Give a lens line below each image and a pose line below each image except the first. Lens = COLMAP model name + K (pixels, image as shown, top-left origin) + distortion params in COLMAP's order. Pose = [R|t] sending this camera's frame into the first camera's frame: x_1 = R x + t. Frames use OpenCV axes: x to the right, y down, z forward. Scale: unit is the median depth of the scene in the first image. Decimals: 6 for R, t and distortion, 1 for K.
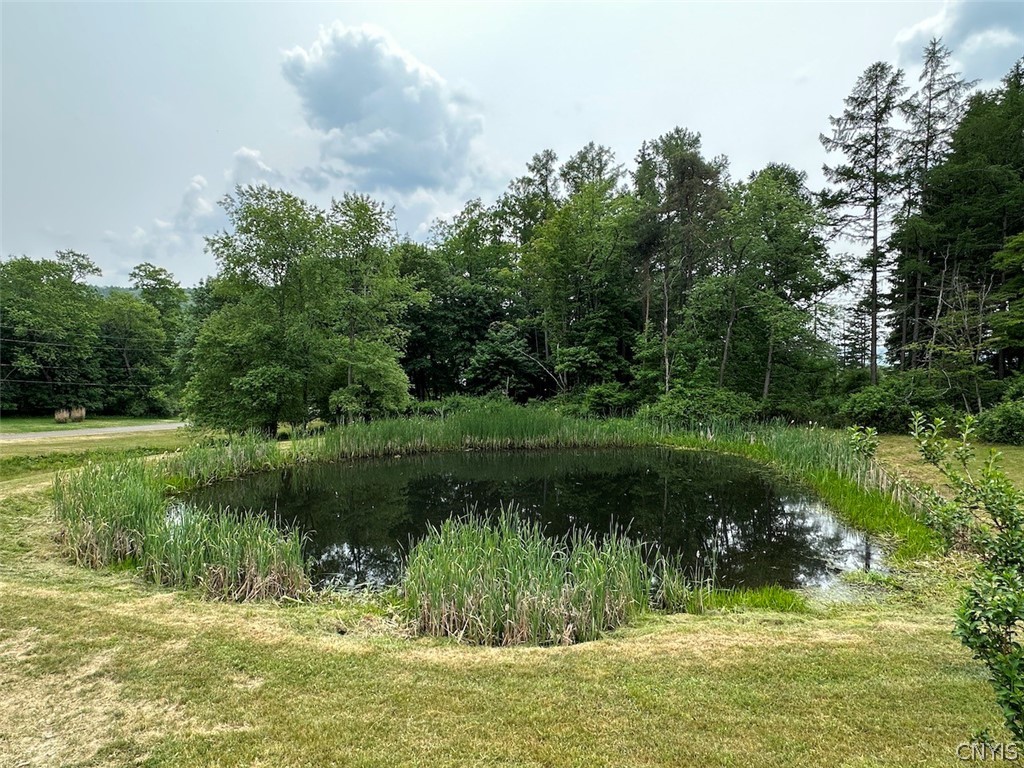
lens RADIAL K [[587.2, 0, 512.0], [0, 587.2, 384.0], [0, 0, 1]] dist [-0.001135, -0.000243]
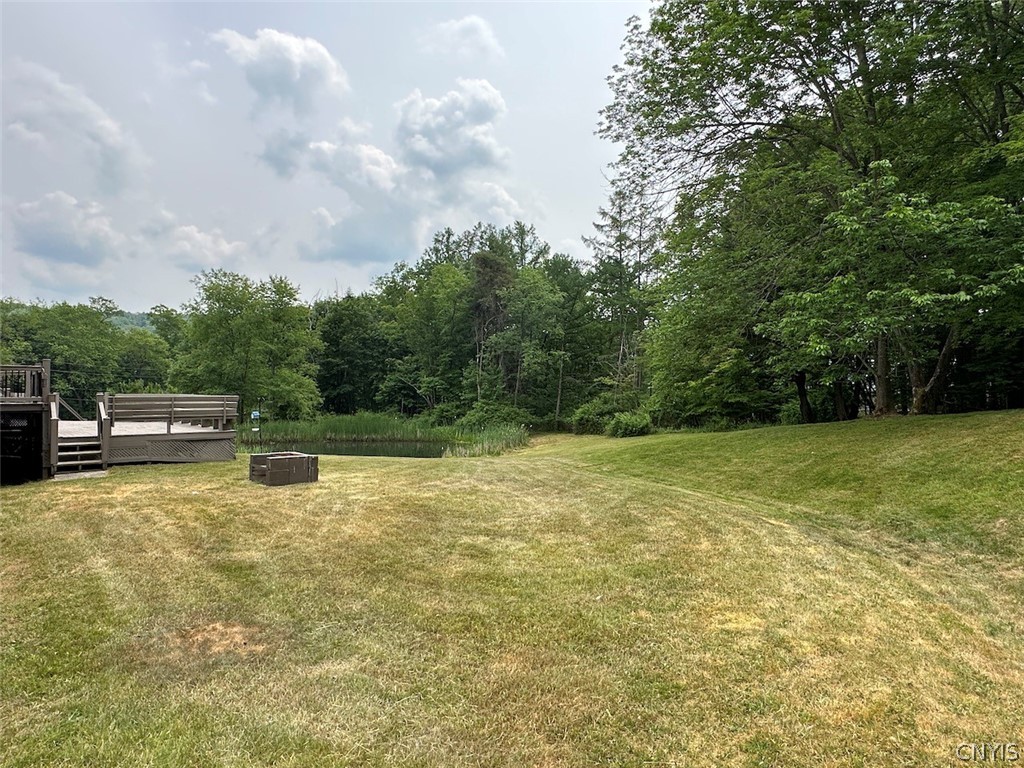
lens RADIAL K [[608.7, 0, 512.0], [0, 608.7, 384.0], [0, 0, 1]] dist [-0.000161, 0.000358]
pose [[0.998555, 0.006431, -0.053348, 0.324924], [-0.008846, 0.998941, -0.045159, 0.016347], [0.053001, 0.045566, 0.997554, -0.400463]]
